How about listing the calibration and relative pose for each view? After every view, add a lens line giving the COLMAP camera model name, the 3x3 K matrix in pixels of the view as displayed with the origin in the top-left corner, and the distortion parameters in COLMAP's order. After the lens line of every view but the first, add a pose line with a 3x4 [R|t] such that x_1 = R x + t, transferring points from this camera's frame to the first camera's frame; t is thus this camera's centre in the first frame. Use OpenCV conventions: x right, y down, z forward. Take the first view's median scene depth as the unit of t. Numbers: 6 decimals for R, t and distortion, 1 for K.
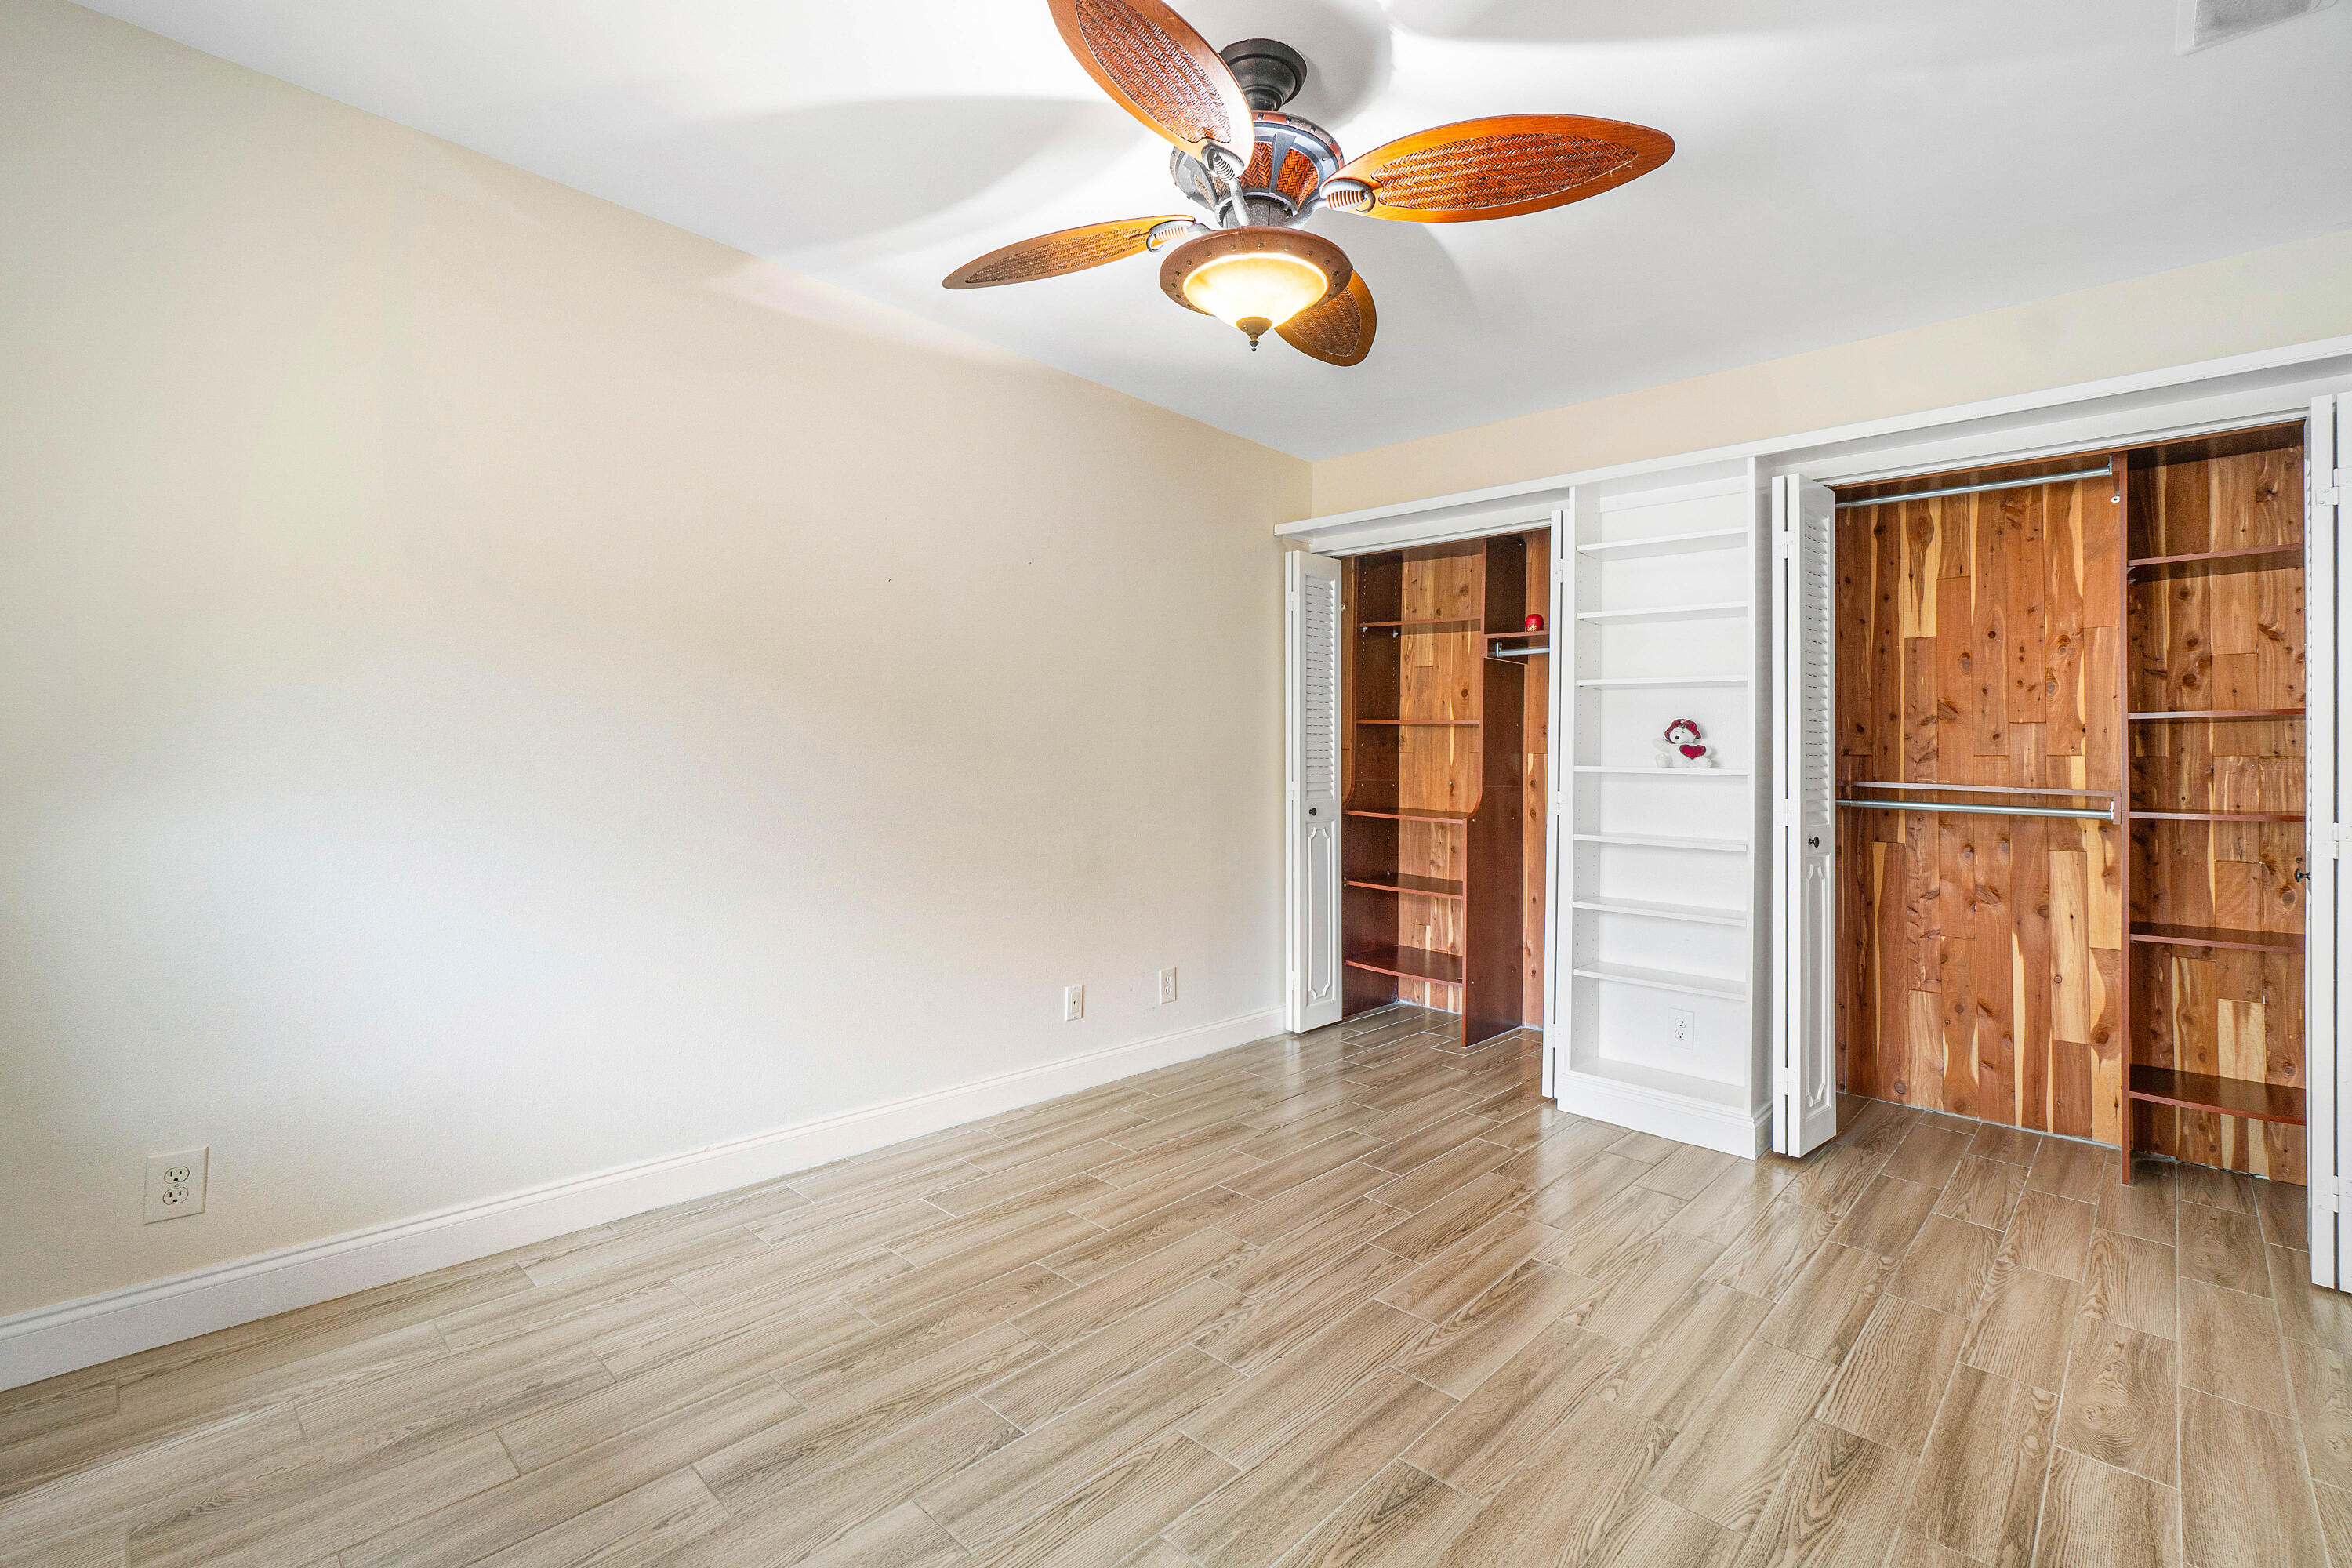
lens RADIAL K [[1042.5, 0, 1180.1], [0, 1042.5, 761.2], [0, 0, 1]] dist [0.000305, 0.000958]
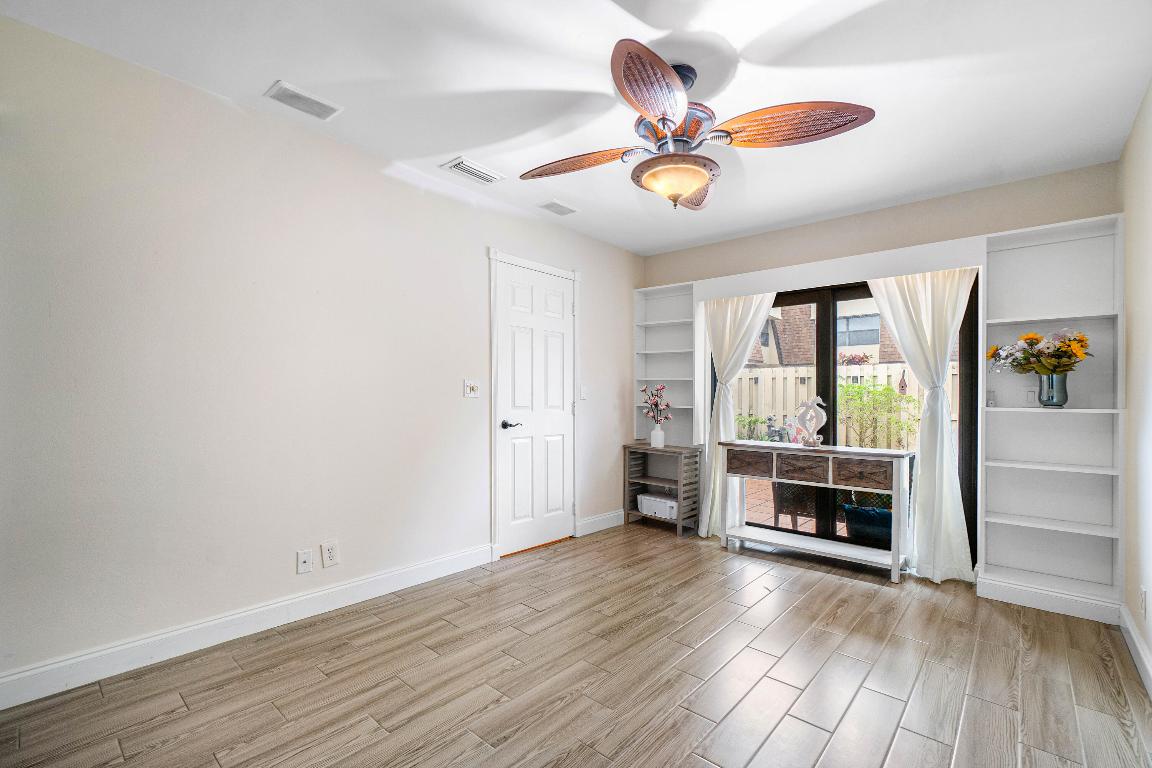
lens RADIAL K [[508.0, 0, 567.2], [0, 508.0, 386.0], [0, 0, 1]] dist [-0.000094, 0.000421]
pose [[-0.998697, -0.042102, -0.028825, 0.261848], [-0.041408, 0.998848, -0.024246, 0.008982], [0.029813, -0.023021, -0.999290, 1.569937]]
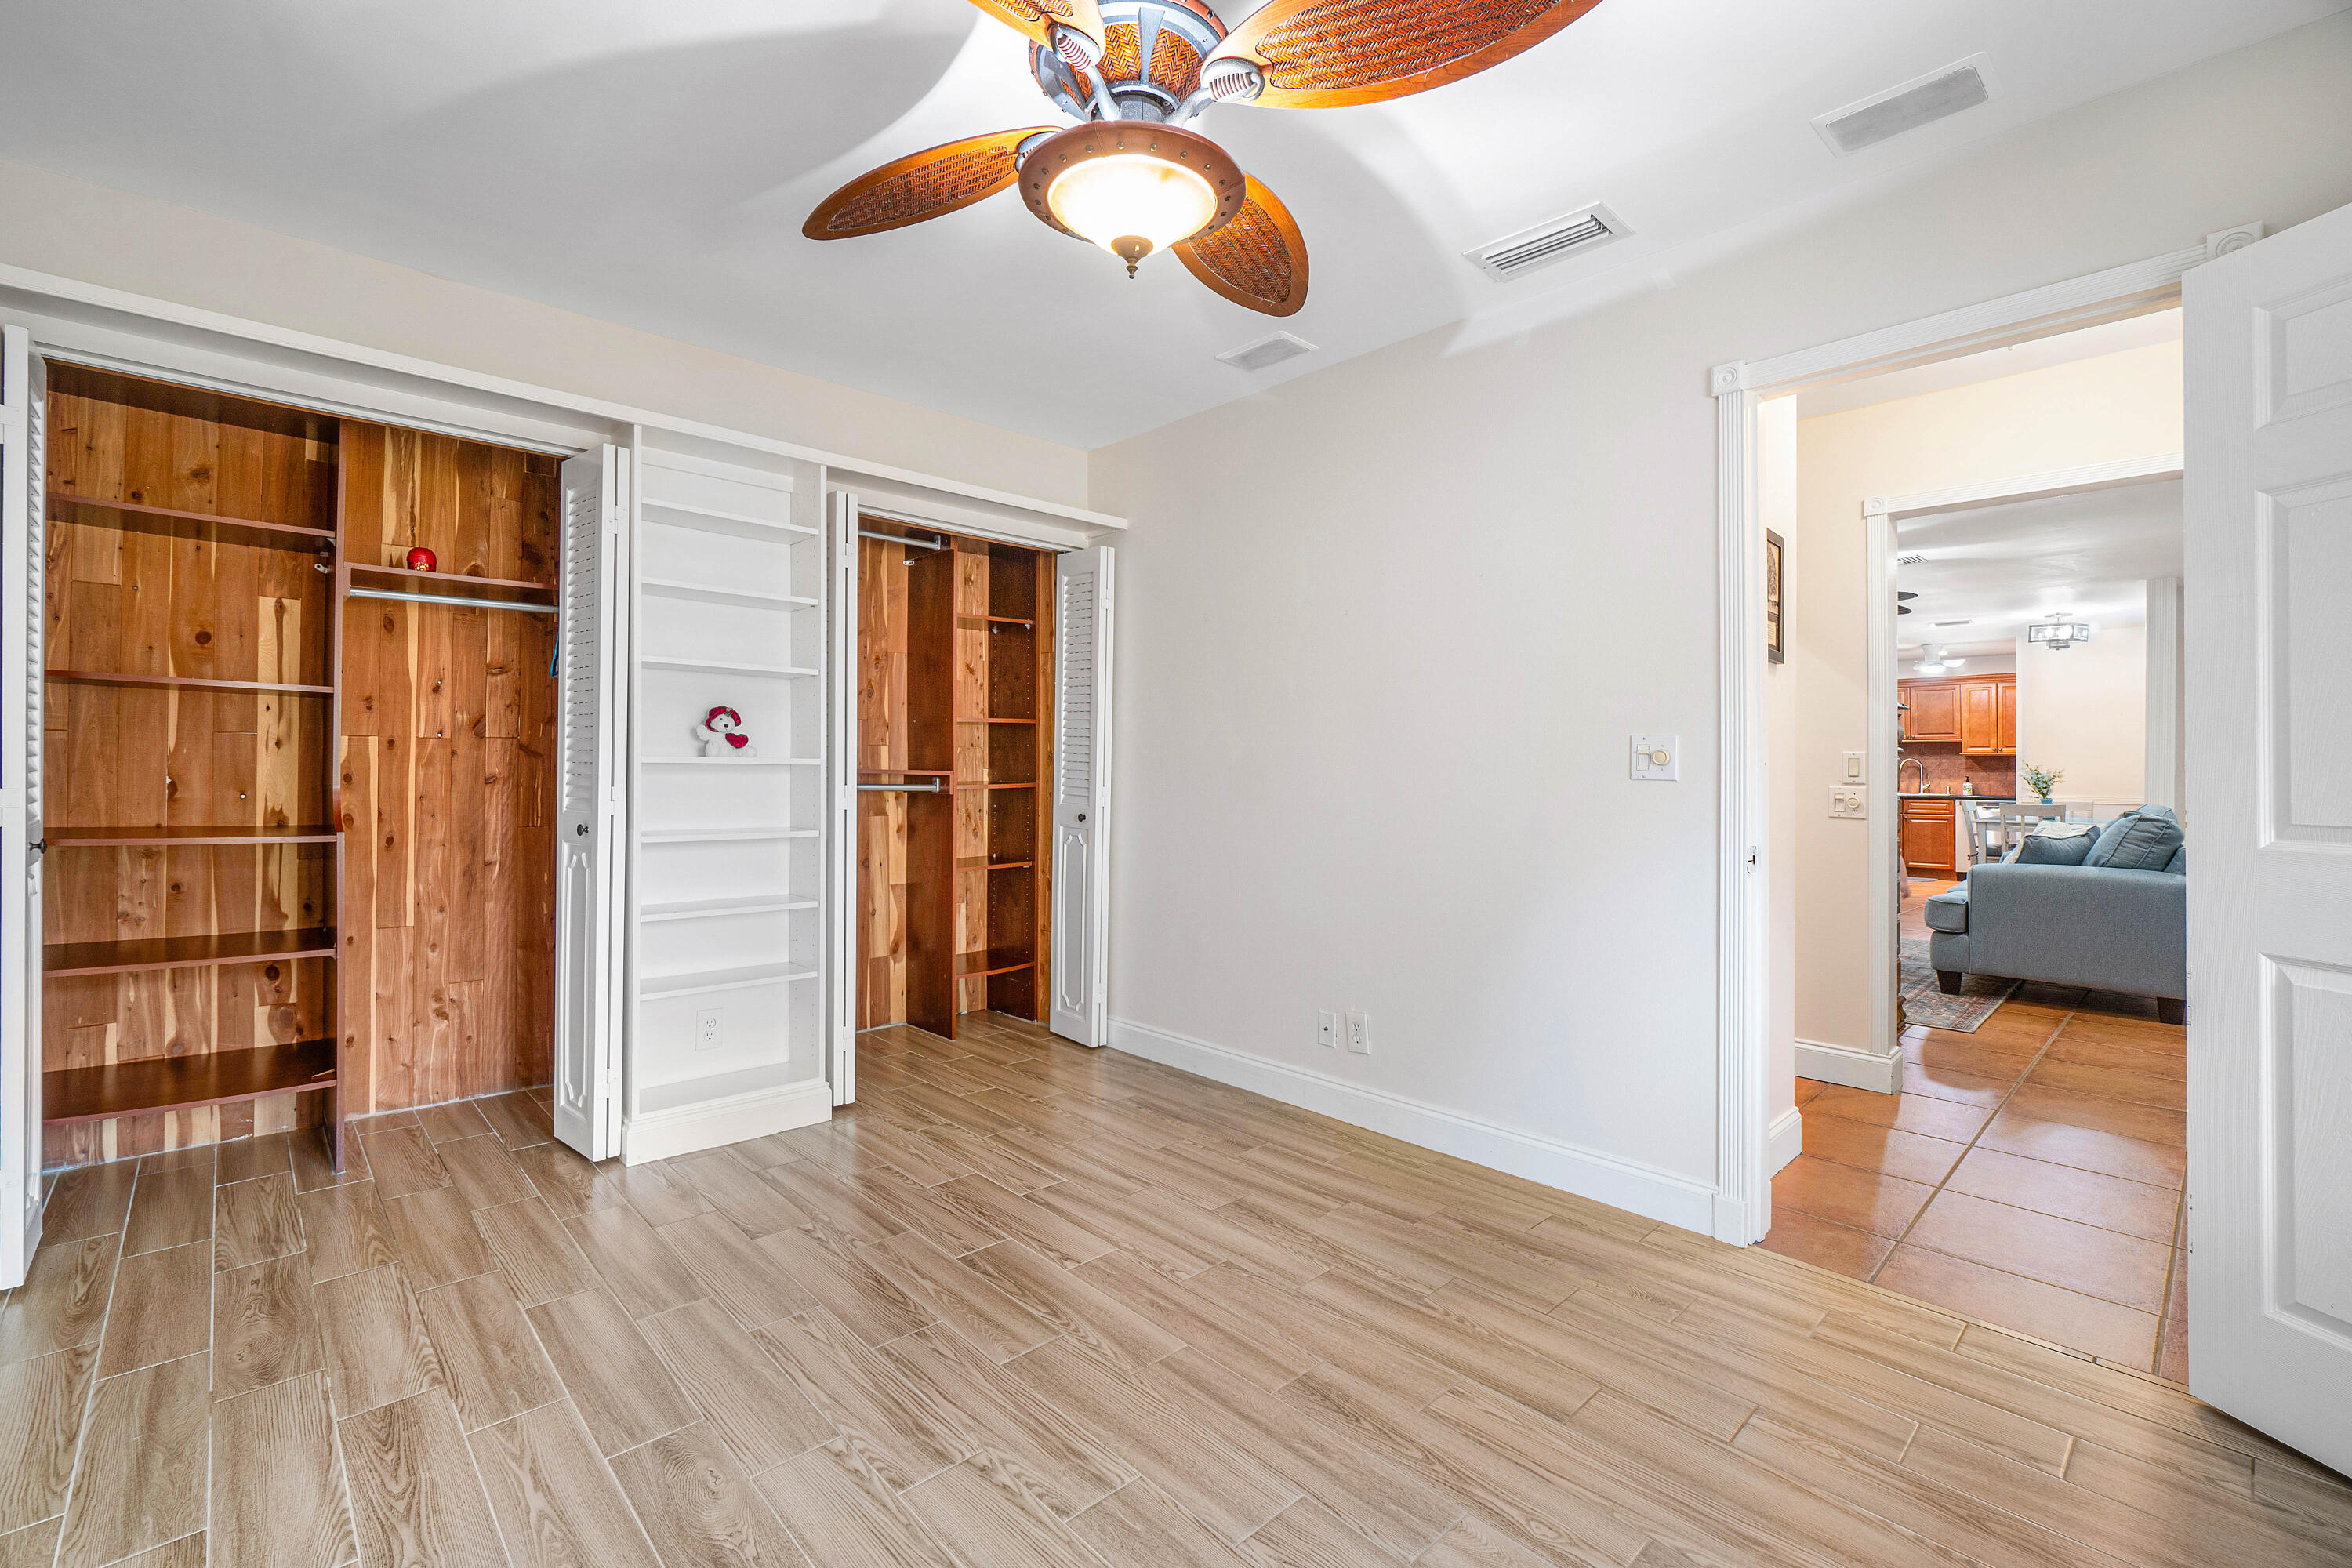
lens RADIAL K [[1026.0, 0, 1181.4], [0, 1026.0, 764.4], [0, 0, 1]] dist [-0.000683, -0.000460]
pose [[0.056597, -0.018487, 0.998226, -0.573429], [-0.011276, 0.999753, 0.019154, -0.013446], [-0.998333, -0.012340, 0.056374, 0.686174]]
